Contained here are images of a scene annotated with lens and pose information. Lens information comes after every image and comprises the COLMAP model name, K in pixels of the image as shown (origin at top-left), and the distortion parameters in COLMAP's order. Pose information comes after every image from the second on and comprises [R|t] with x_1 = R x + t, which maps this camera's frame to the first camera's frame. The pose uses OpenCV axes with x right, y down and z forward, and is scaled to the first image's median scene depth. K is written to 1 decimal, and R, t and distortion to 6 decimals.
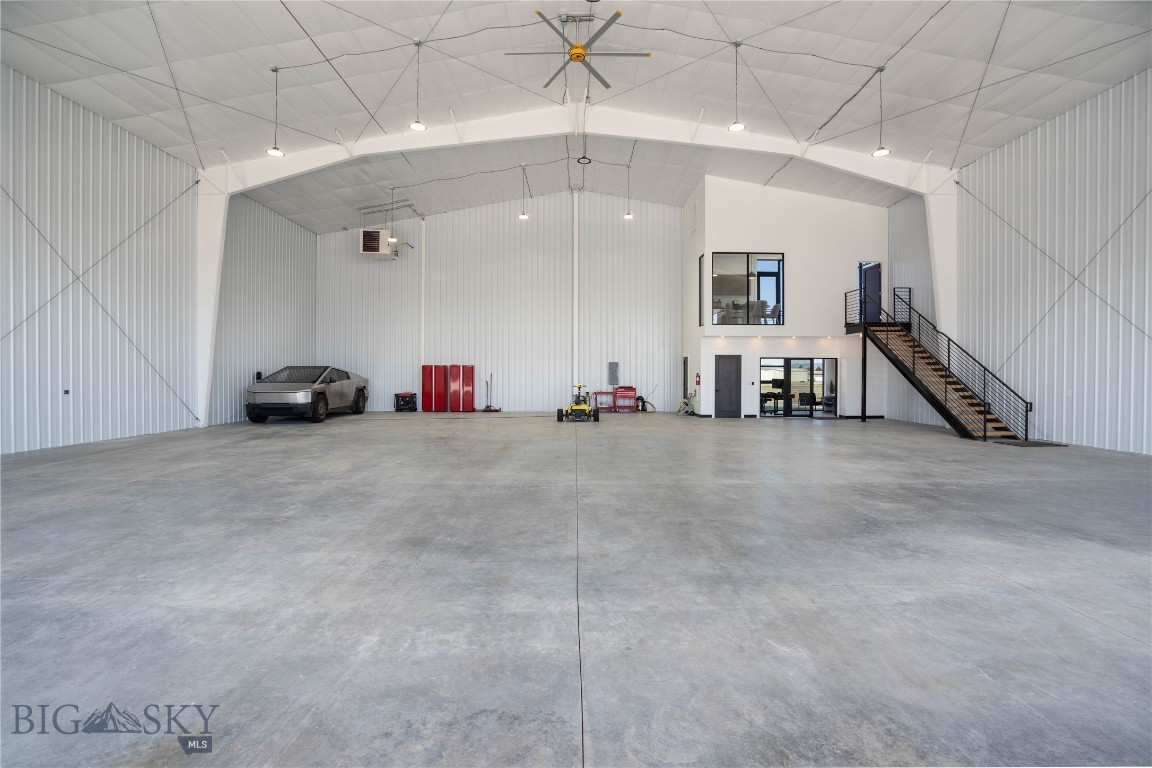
lens RADIAL K [[520.3, 0, 579.6], [0, 520.3, 371.4], [0, 0, 1]] dist [-0.000291, 0.000570]
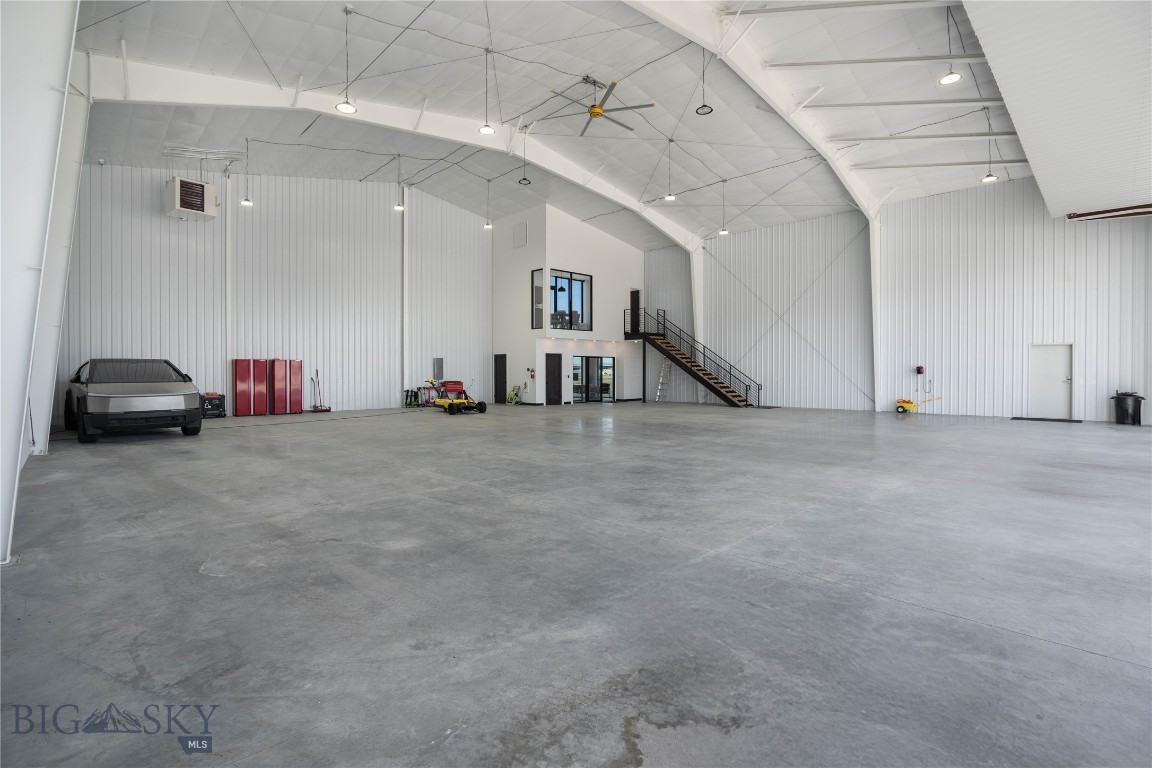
lens RADIAL K [[520.3, 0, 579.6], [0, 520.3, 371.4], [0, 0, 1]] dist [-0.000291, 0.000570]
pose [[0.744780, -0.005158, 0.667291, -0.484070], [-0.001313, 0.999957, 0.009194, -0.000980], [-0.667309, -0.007724, 0.744741, 0.051408]]
